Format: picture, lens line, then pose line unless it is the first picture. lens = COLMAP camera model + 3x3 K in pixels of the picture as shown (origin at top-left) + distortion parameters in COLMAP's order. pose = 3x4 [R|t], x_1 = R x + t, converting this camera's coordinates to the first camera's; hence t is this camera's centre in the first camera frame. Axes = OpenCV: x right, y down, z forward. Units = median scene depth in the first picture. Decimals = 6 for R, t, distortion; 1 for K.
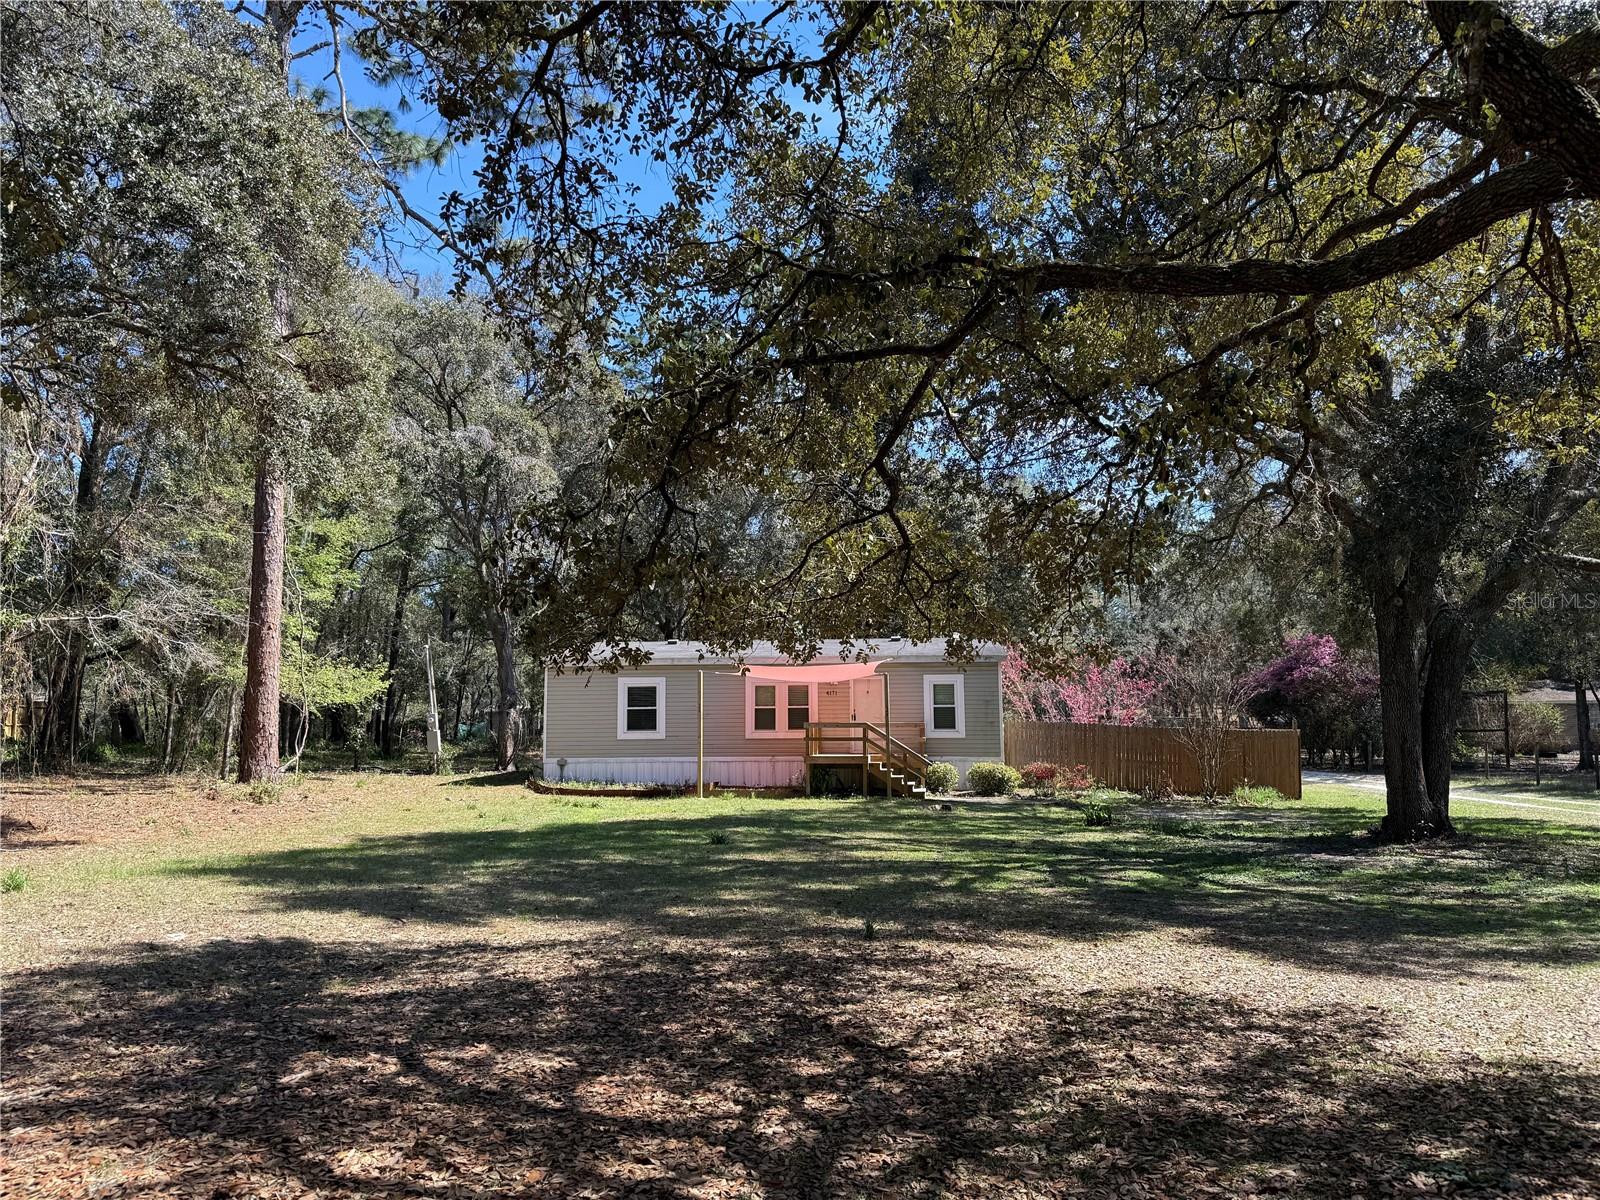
lens RADIAL K [[1110.6, 0, 802.6], [0, 1110.6, 598.4], [0, 0, 1]] dist [0.050920, -0.062007]
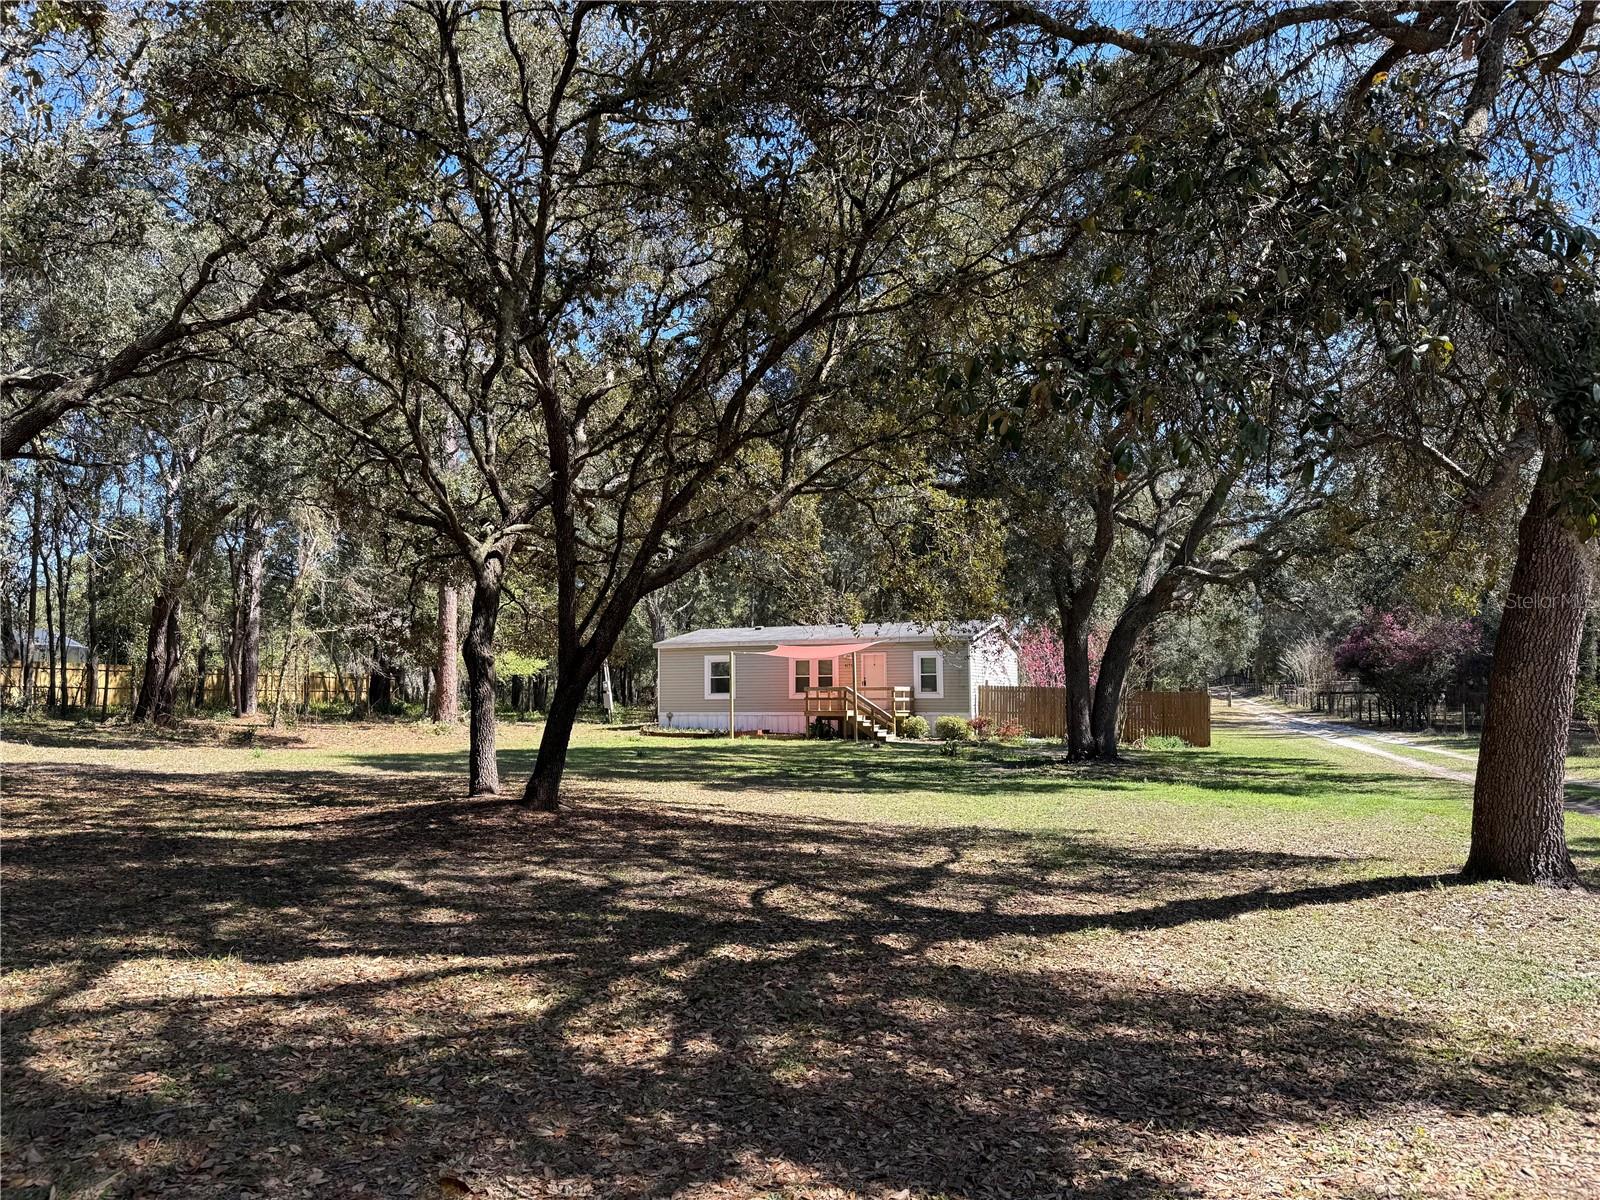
lens RADIAL K [[1110.6, 0, 787.4], [0, 1110.6, 609.3], [0, 0, 1]] dist [0.050920, -0.062007]
pose [[0.952783, -0.025480, -0.302580, 0.391480], [0.037252, 0.998754, 0.033197, -0.032627], [0.301357, -0.042902, 0.952546, -0.326714]]
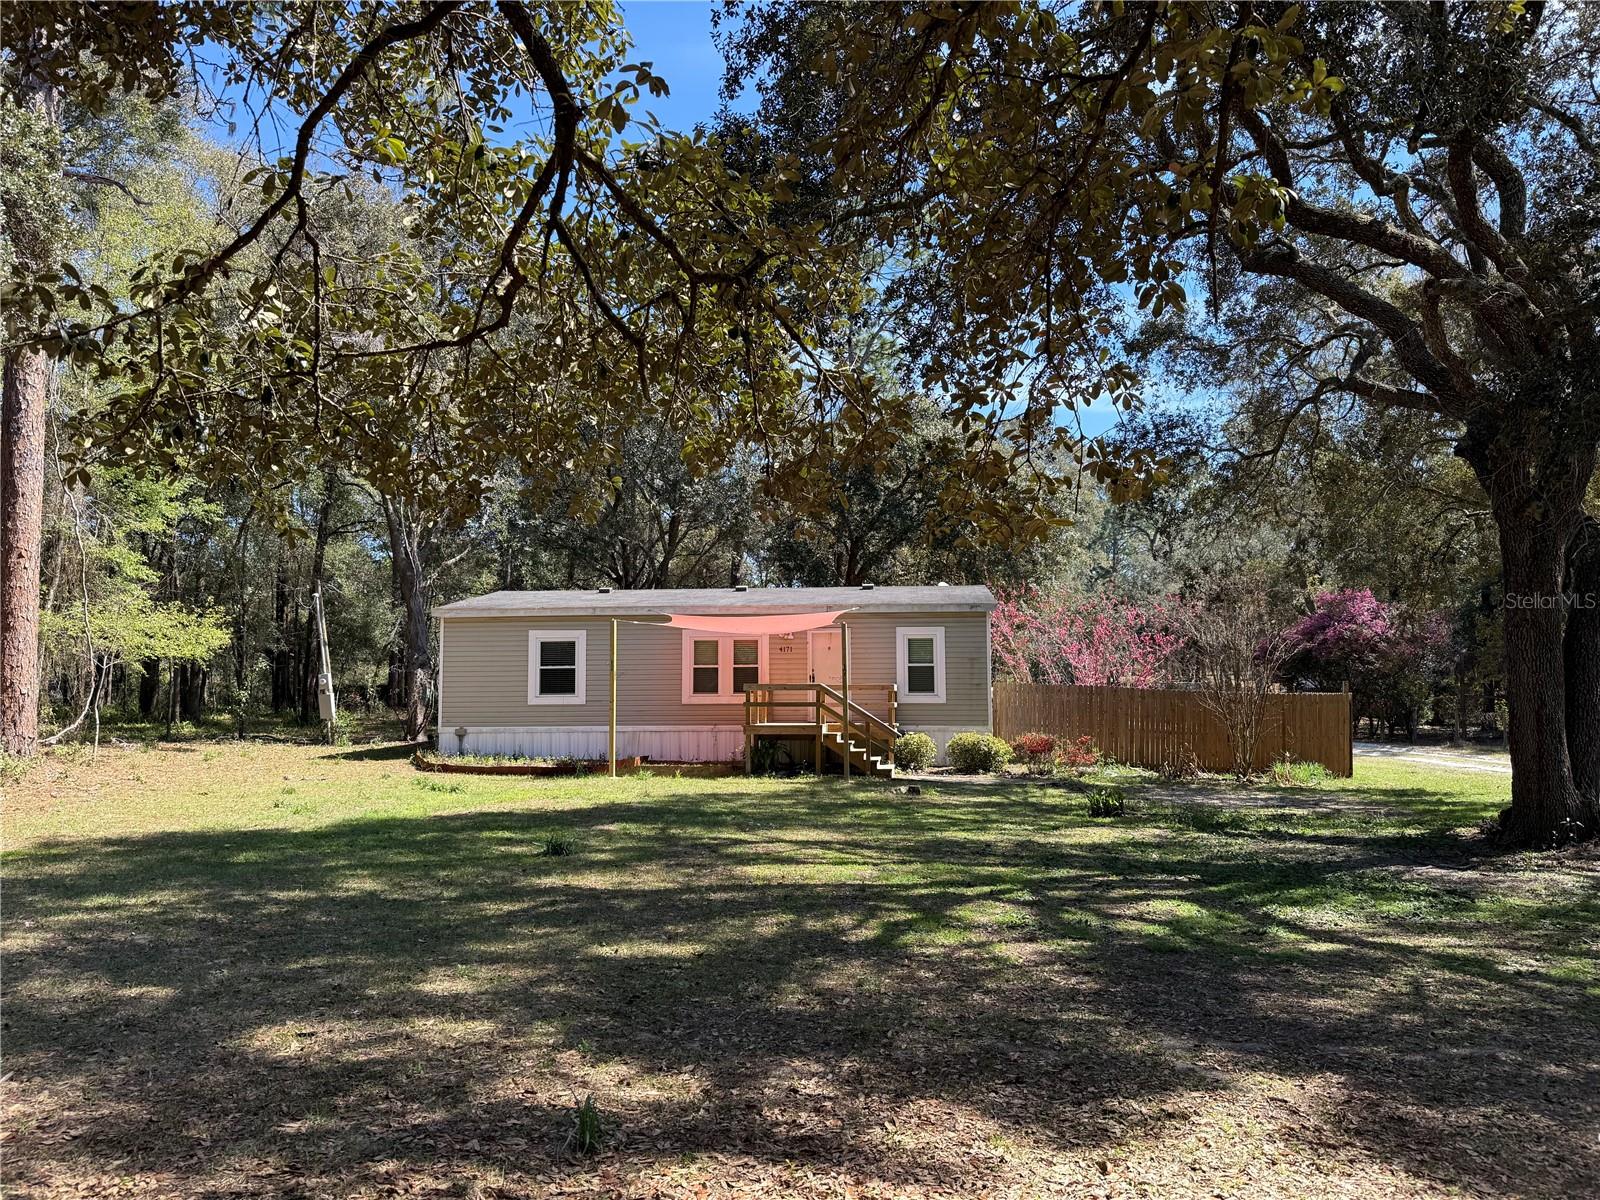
lens RADIAL K [[1110.6, 0, 807.6], [0, 1110.6, 634.7], [0, 0, 1]] dist [0.050920, -0.062007]
pose [[0.999997, 0.001029, 0.002377, 0.043659], [-0.001177, 0.998014, 0.062989, 0.023664], [-0.002308, -0.062991, 0.998011, 0.187172]]
